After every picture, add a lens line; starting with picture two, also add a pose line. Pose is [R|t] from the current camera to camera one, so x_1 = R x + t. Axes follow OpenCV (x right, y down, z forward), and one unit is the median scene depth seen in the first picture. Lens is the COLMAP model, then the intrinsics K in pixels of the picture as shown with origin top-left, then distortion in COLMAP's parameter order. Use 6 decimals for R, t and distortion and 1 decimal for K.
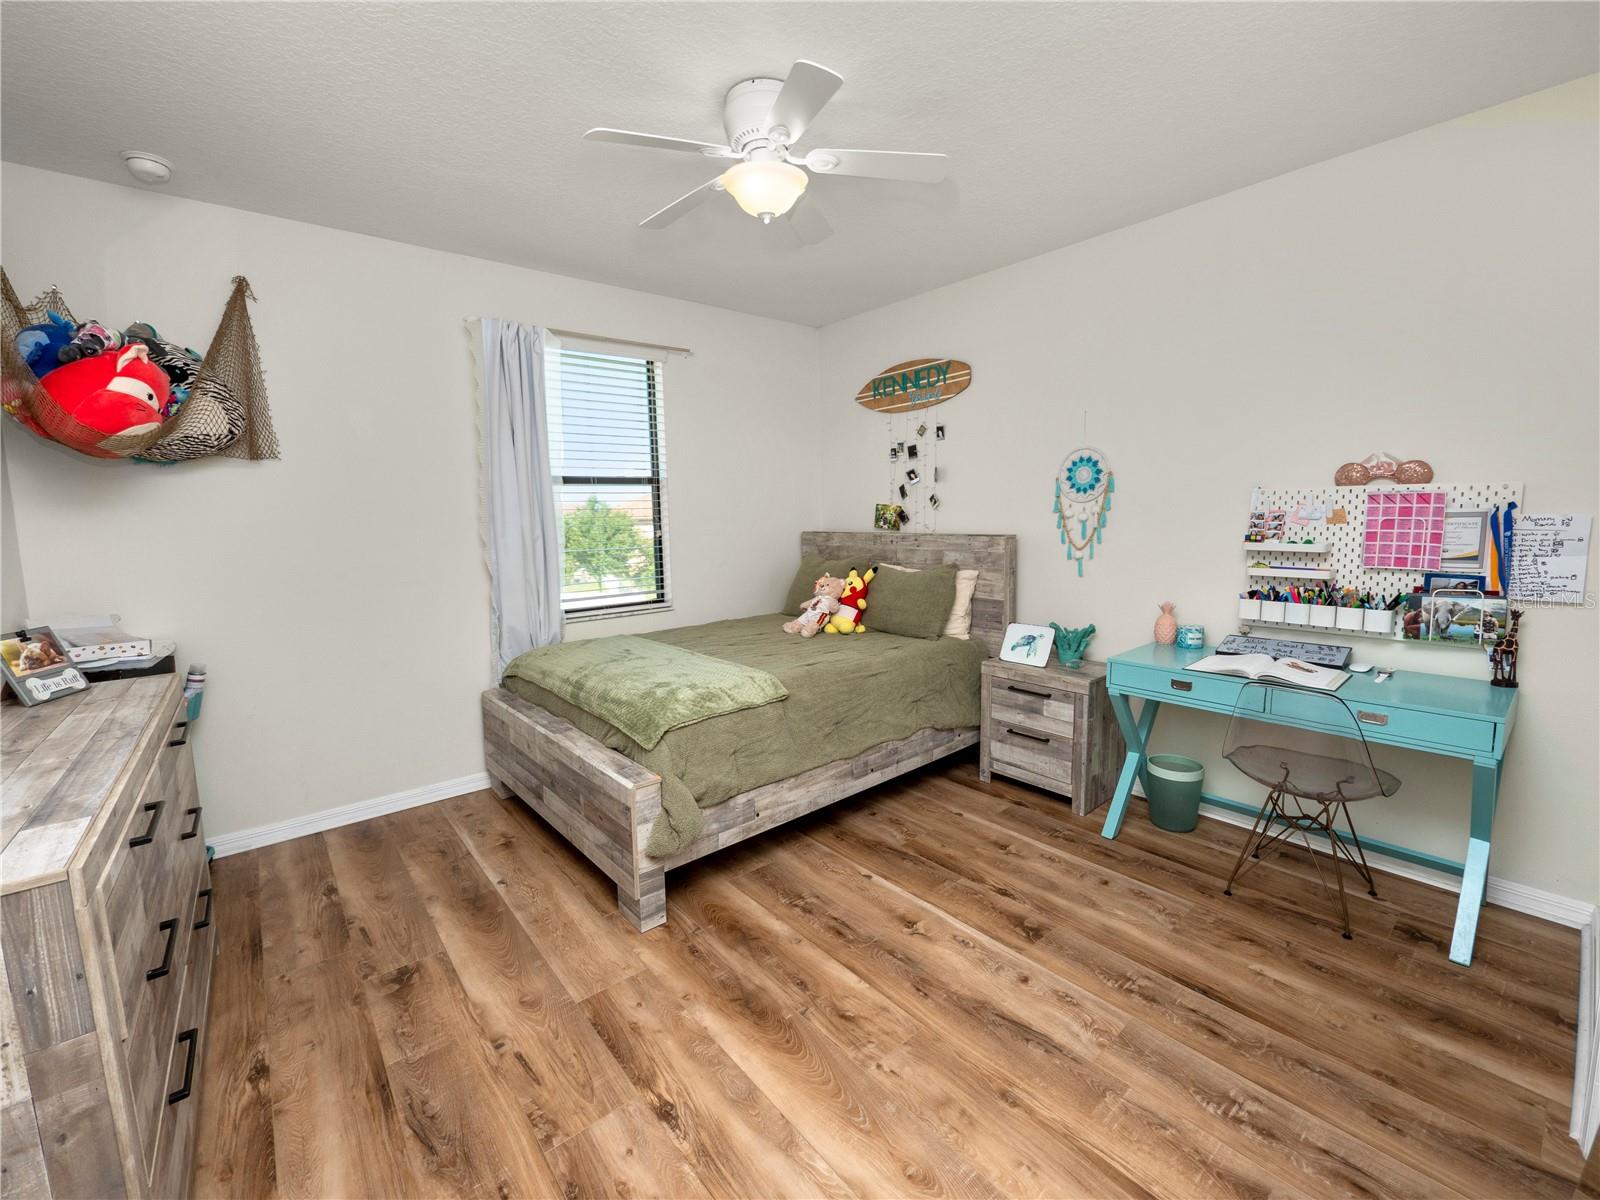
lens RADIAL K [[664.4, 0, 799.9], [0, 664.4, 598.5], [0, 0, 1]] dist [-0.002915, -0.000158]
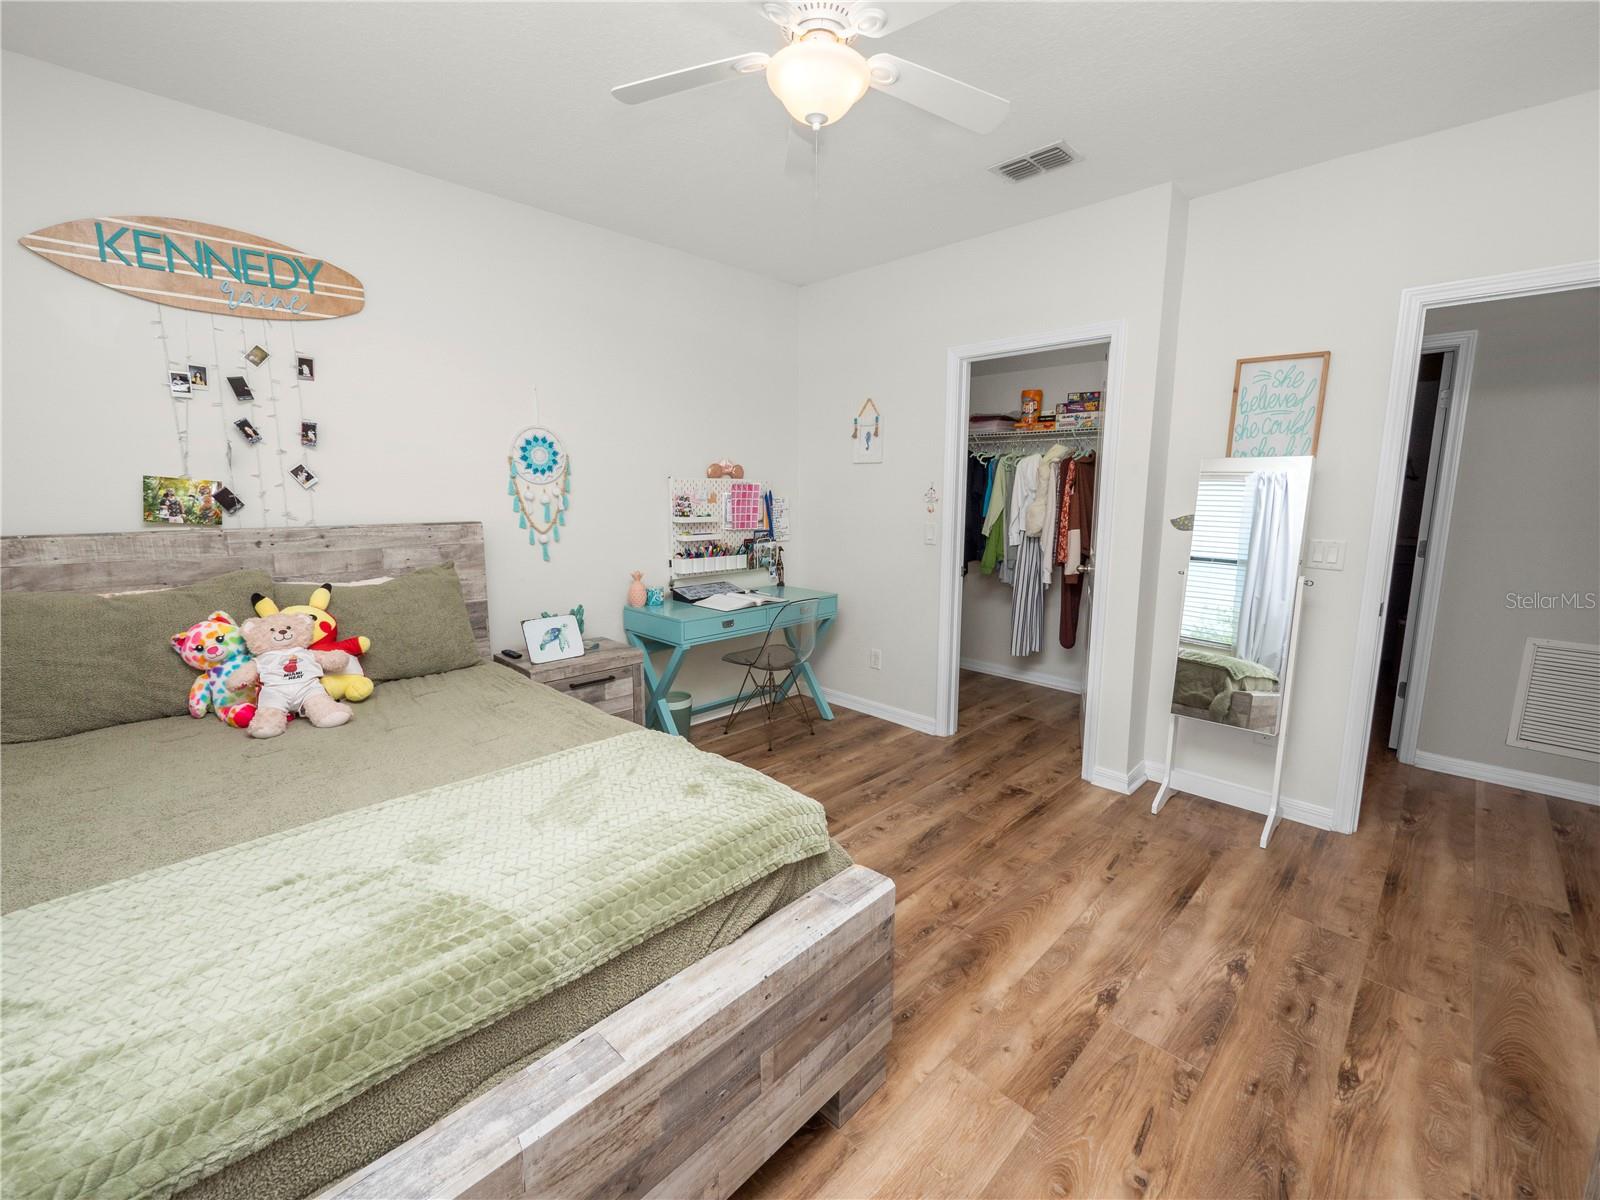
lens RADIAL K [[664.4, 0, 798.3], [0, 664.4, 594.5], [0, 0, 1]] dist [-0.002915, -0.000158]
pose [[-0.077915, -0.135906, 0.987653, -0.689909], [0.132011, 0.980535, 0.145341, -0.094452], [-0.988181, 0.141705, -0.058457, 0.852913]]
